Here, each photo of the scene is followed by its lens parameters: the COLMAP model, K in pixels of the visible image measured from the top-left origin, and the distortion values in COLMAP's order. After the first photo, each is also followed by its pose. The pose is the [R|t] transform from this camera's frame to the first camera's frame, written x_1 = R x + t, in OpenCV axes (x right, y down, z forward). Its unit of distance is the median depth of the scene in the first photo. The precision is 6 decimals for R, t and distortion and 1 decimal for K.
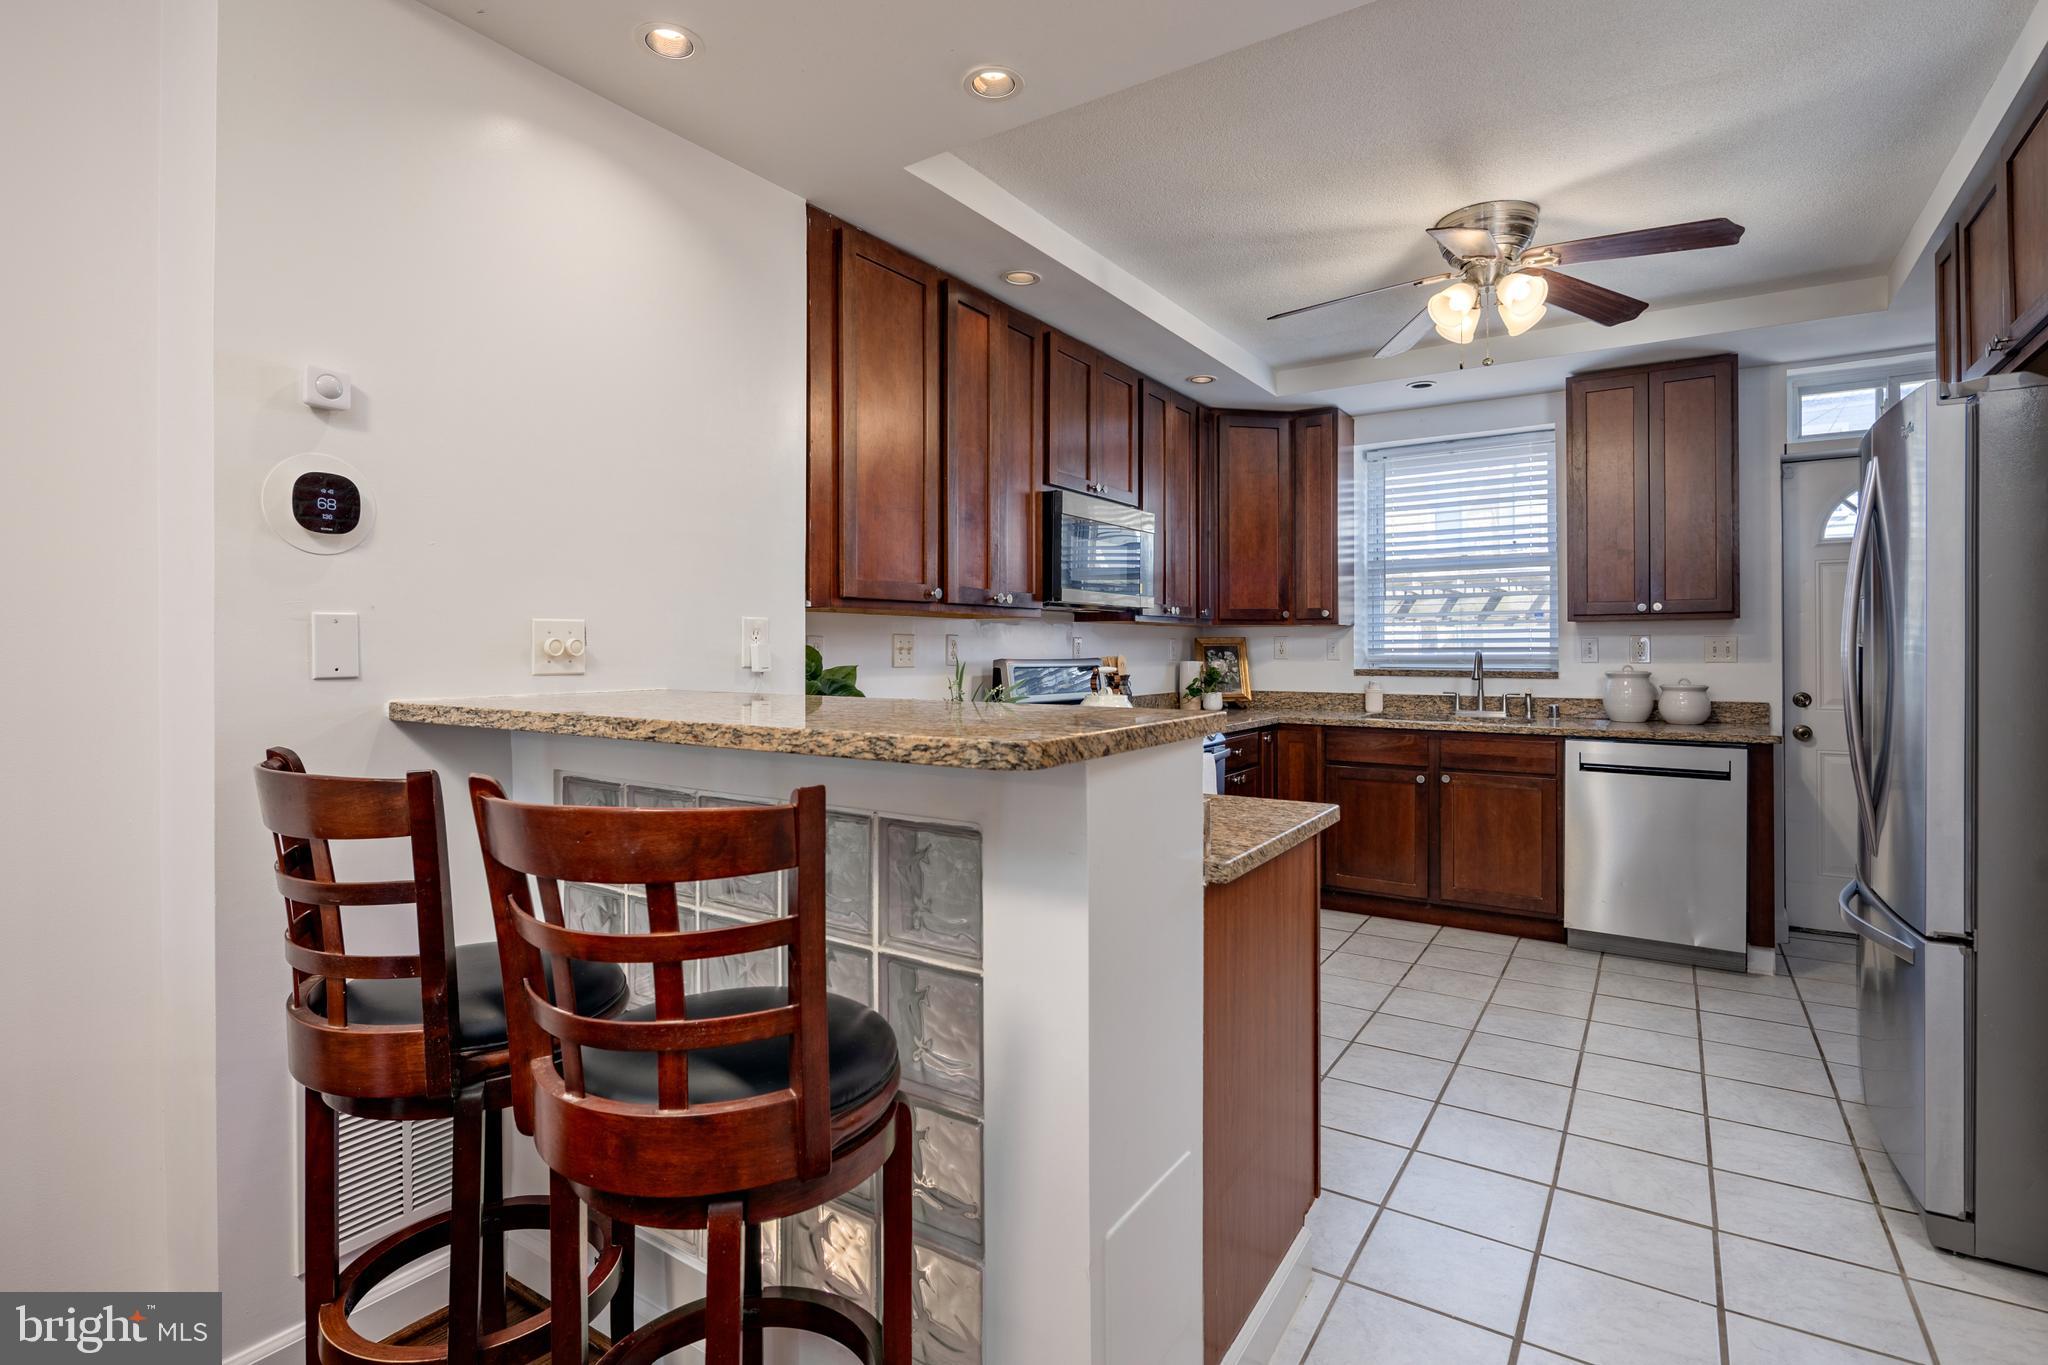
lens RADIAL K [[993.3, 0, 1010.9], [0, 993.3, 646.6], [0, 0, 1]] dist [0.000161, -0.003202]
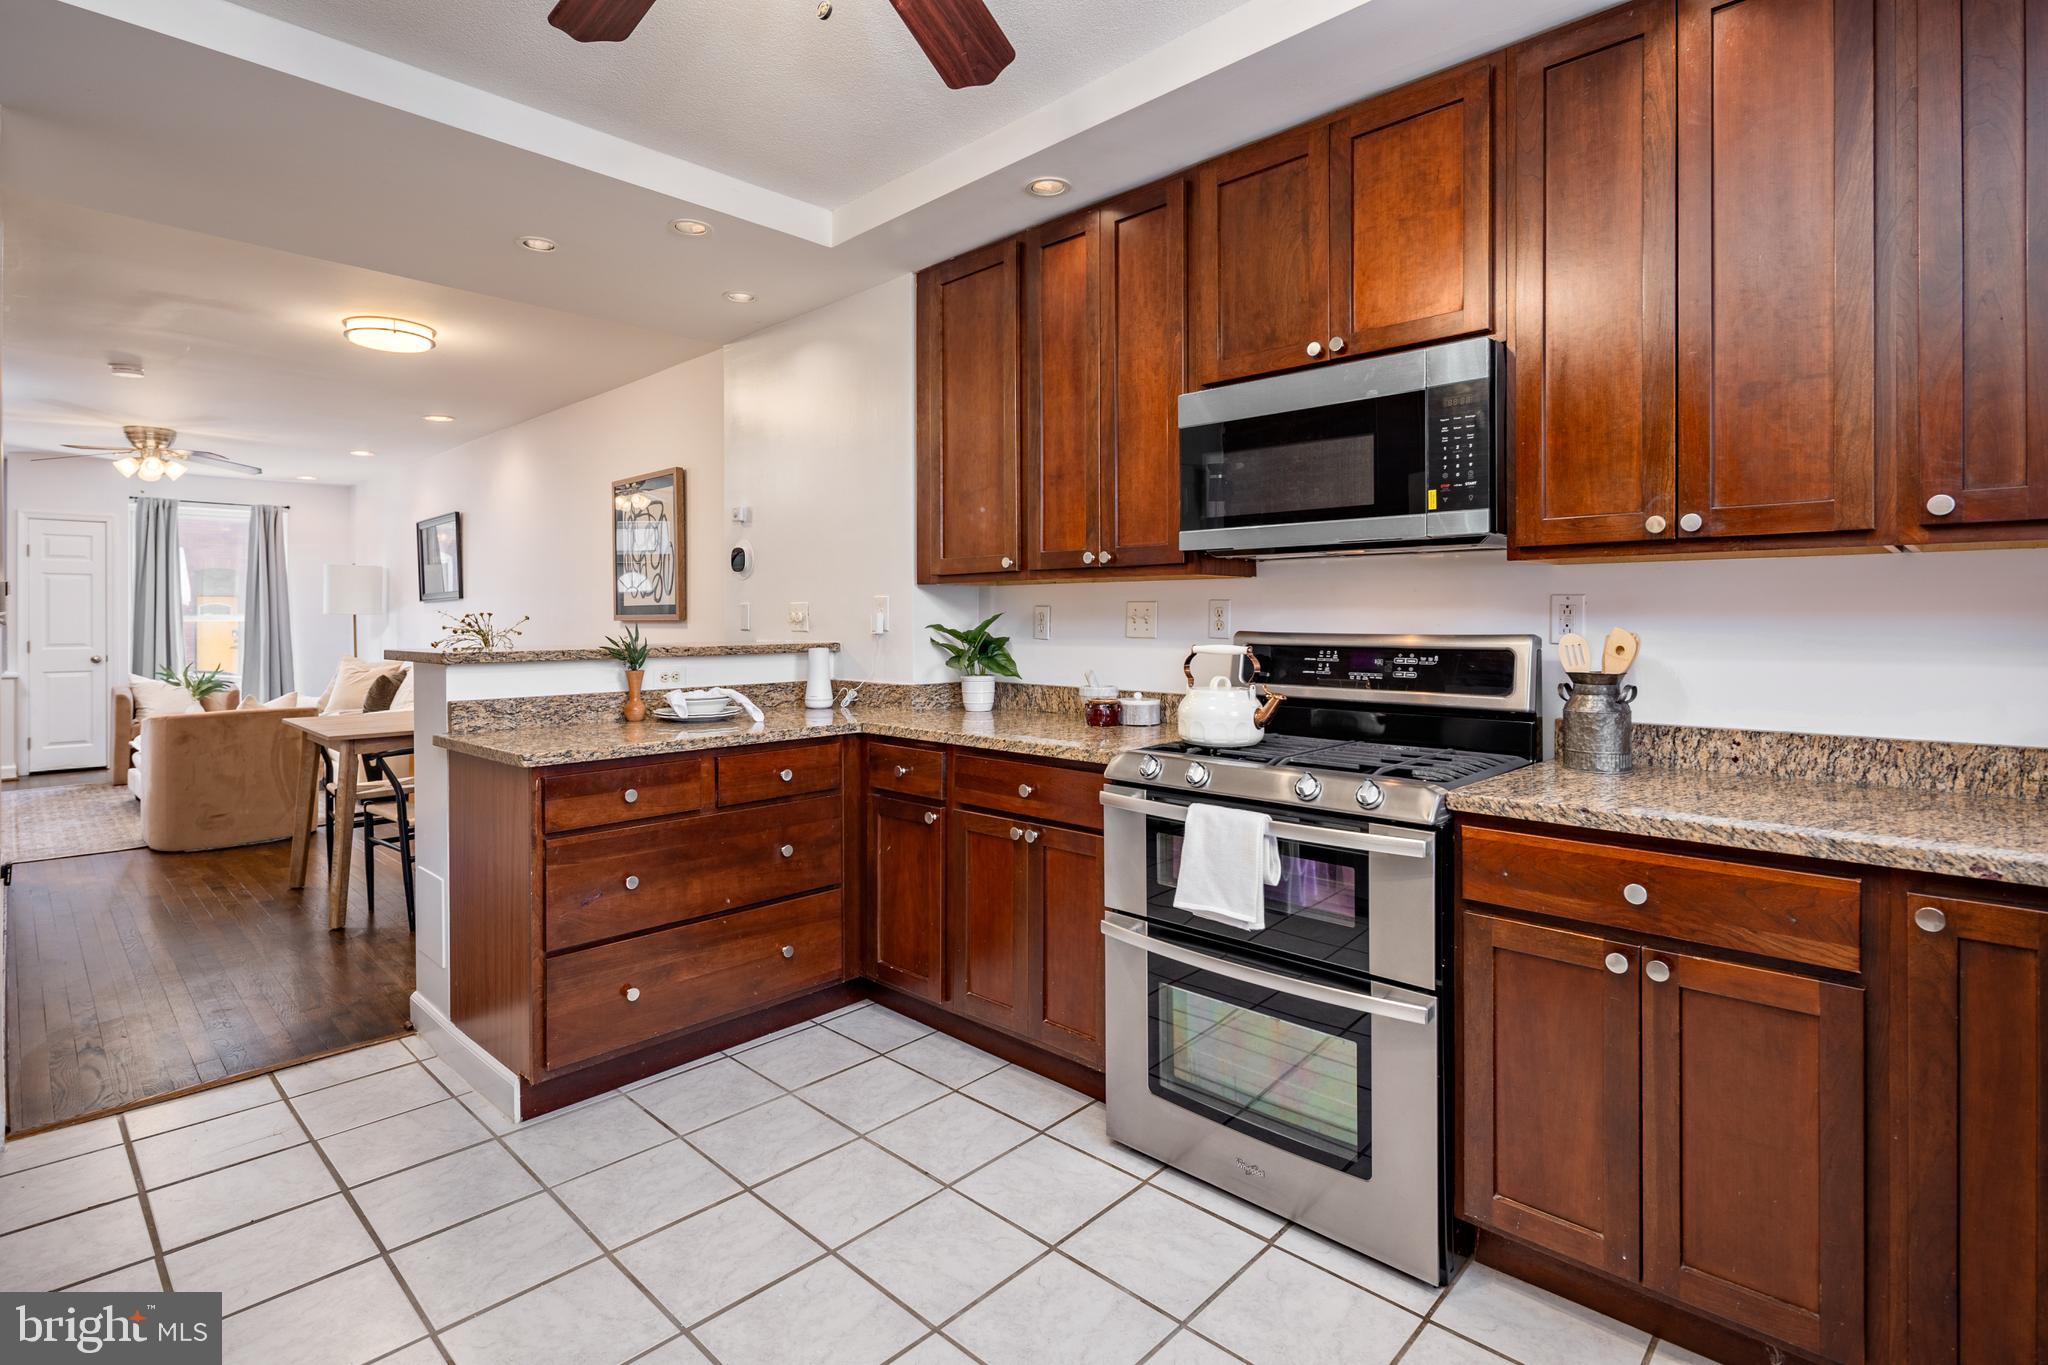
lens RADIAL K [[993.3, 0, 1028.5], [0, 993.3, 624.0], [0, 0, 1]] dist [0.000161, -0.003202]
pose [[-0.174762, 0.008055, -0.984578, 0.640479], [0.004200, 0.999964, 0.007435, 0.001071], [0.984602, -0.002836, -0.174789, 0.843149]]
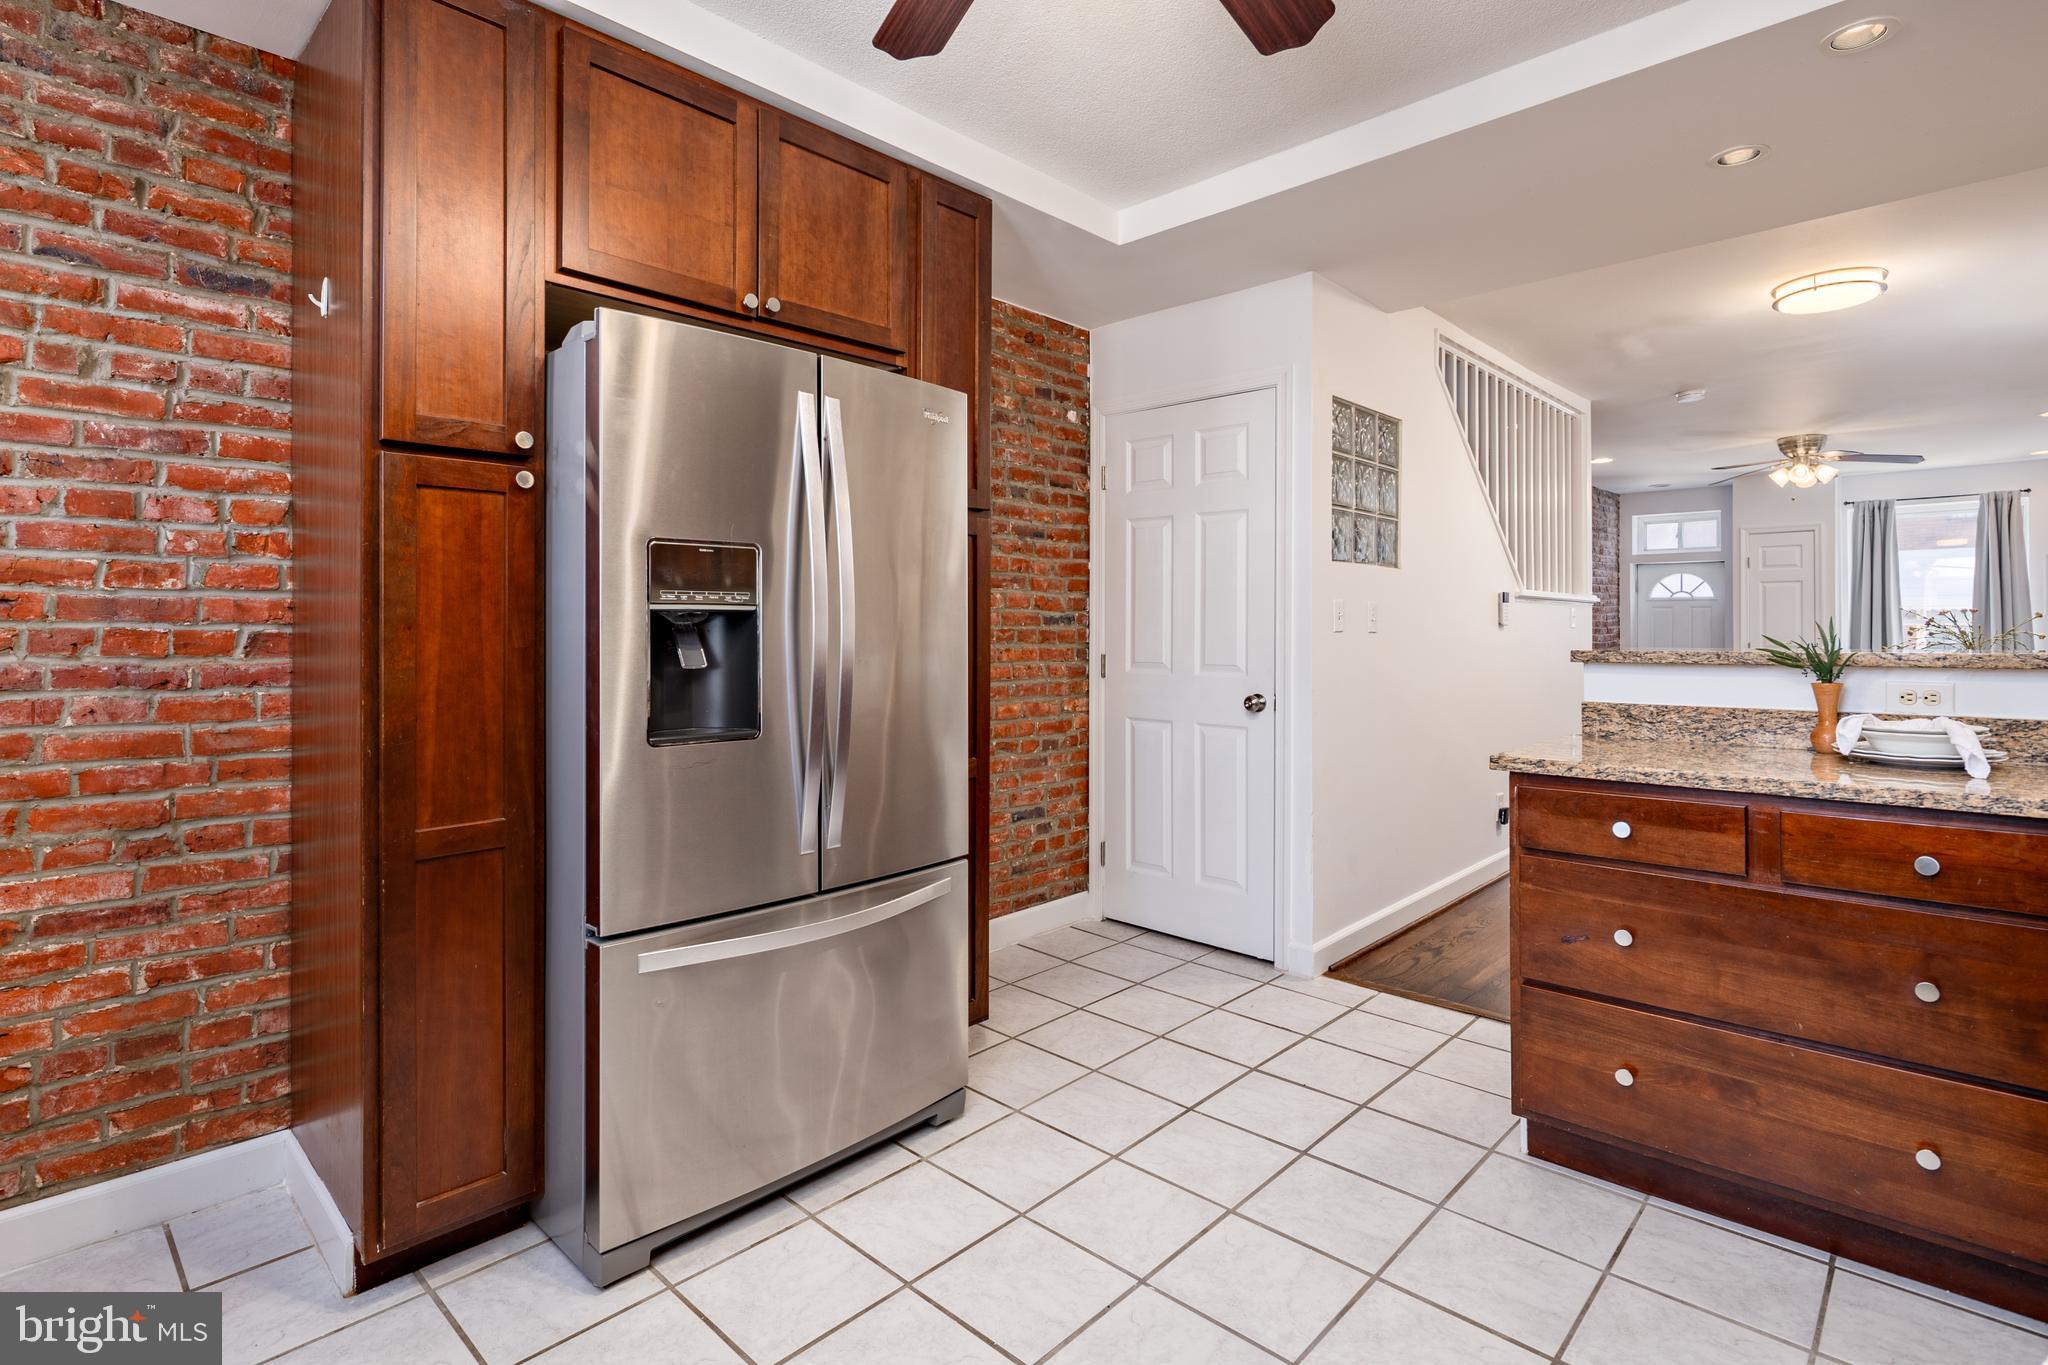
lens RADIAL K [[993.3, 0, 1001.8], [0, 993.3, 627.2], [0, 0, 1]] dist [0.000161, -0.003202]
pose [[-0.982726, 0.004631, 0.185009, 0.312710], [0.003784, 0.999981, -0.004932, 0.010328], [-0.185028, -0.004146, -0.982725, 1.026749]]
